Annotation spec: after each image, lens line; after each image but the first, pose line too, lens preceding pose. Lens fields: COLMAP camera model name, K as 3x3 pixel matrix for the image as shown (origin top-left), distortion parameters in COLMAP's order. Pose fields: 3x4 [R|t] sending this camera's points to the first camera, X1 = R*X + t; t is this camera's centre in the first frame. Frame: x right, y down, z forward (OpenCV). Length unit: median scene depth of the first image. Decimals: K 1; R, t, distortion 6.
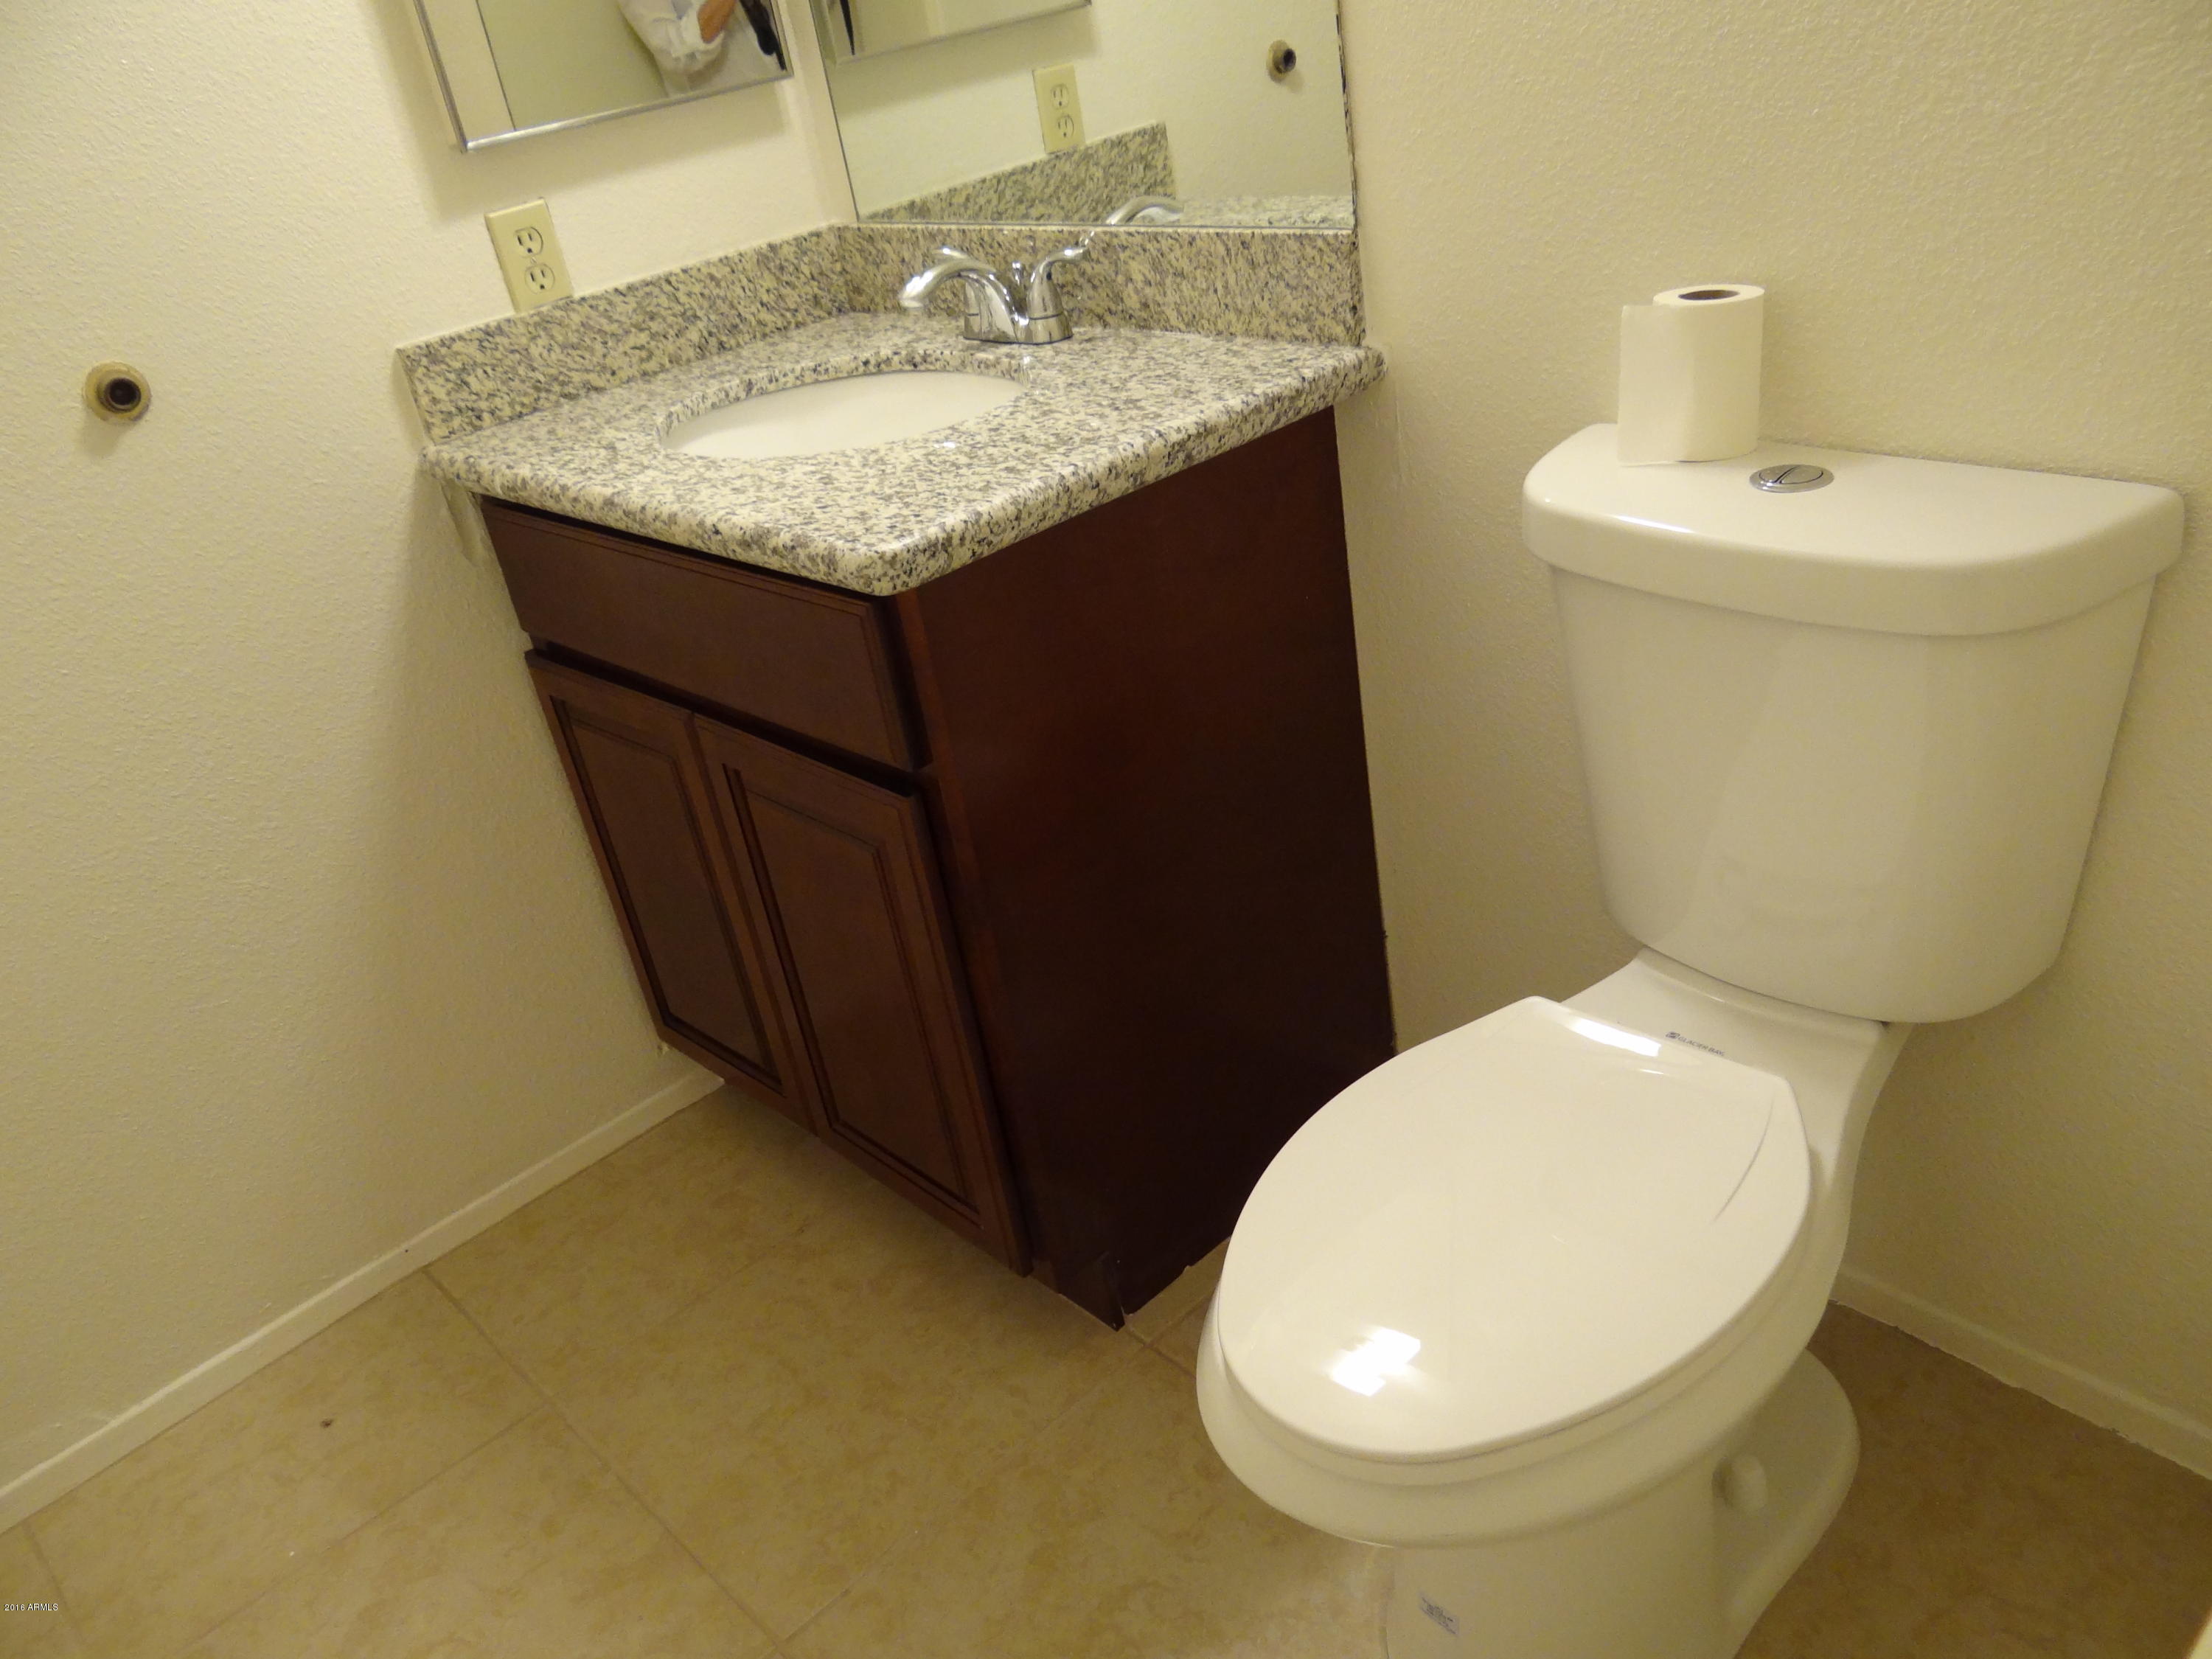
lens RADIAL K [[1751.8, 0, 1106.0], [0, 1751.8, 829.5], [0, 0, 1]] dist [0.013244, -0.000947]
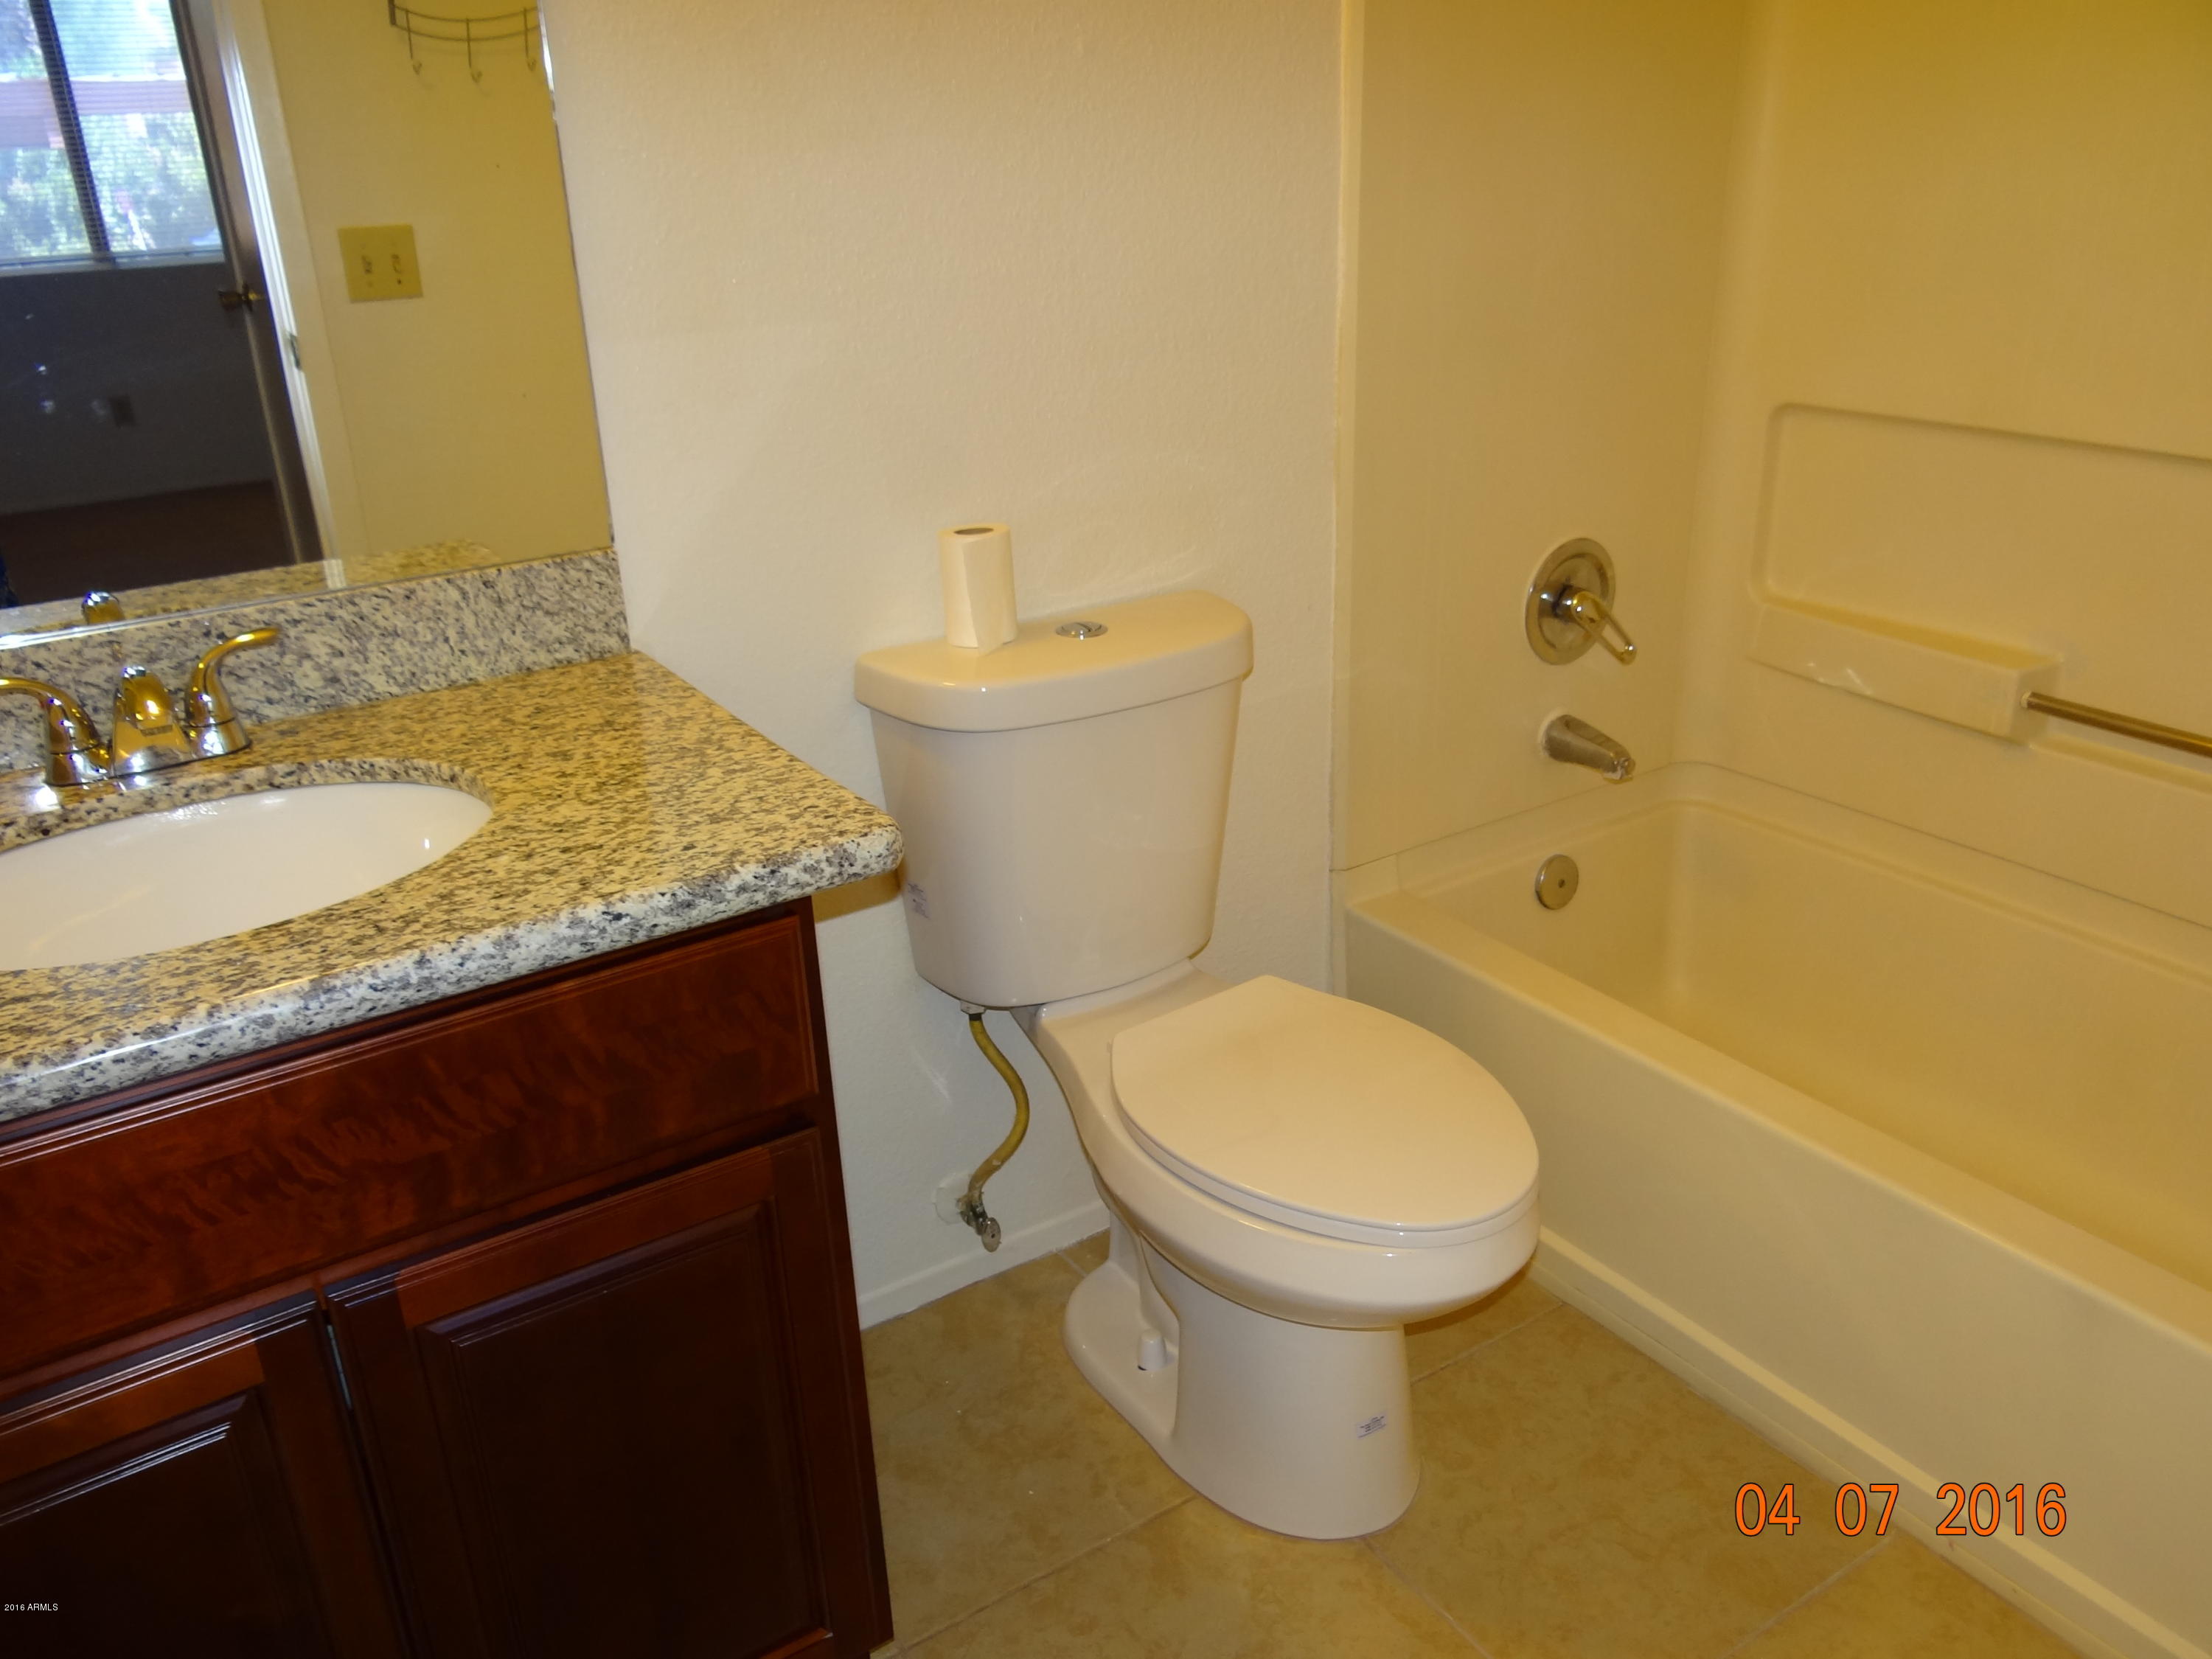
lens RADIAL K [[1754.9, 0, 1106.0], [0, 1754.9, 829.5], [0, 0, 1]] dist [0.011303, 0.006390]
pose [[0.188504, -0.234494, 0.953666, -0.818480], [0.470345, 0.874017, 0.121940, -0.172550], [-0.862115, 0.425566, 0.275049, 0.495972]]
